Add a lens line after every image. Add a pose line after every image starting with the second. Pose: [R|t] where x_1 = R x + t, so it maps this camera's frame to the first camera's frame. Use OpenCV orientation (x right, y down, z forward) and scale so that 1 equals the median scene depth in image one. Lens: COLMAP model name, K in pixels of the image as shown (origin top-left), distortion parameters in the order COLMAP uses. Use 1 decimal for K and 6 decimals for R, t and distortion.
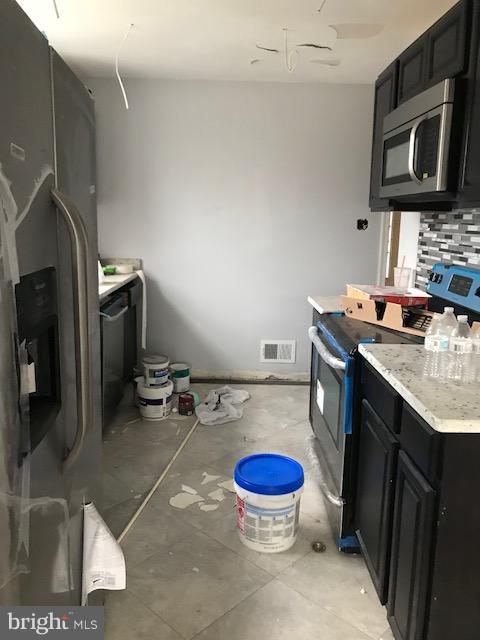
lens RADIAL K [[522.6, 0, 240.4], [0, 522.6, 316.3], [0, 0, 1]] dist [0.030185, -0.028447]
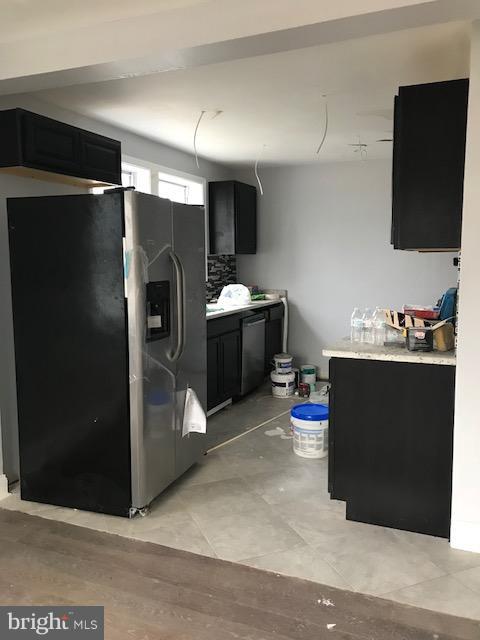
lens RADIAL K [[522.6, 0, 240.7], [0, 522.6, 320.9], [0, 0, 1]] dist [0.030185, -0.028447]
pose [[0.908394, 0.016967, -0.417771, 0.475427], [-0.047442, 0.996906, -0.062670, 0.112785], [0.415415, 0.076749, 0.906388, -0.543539]]
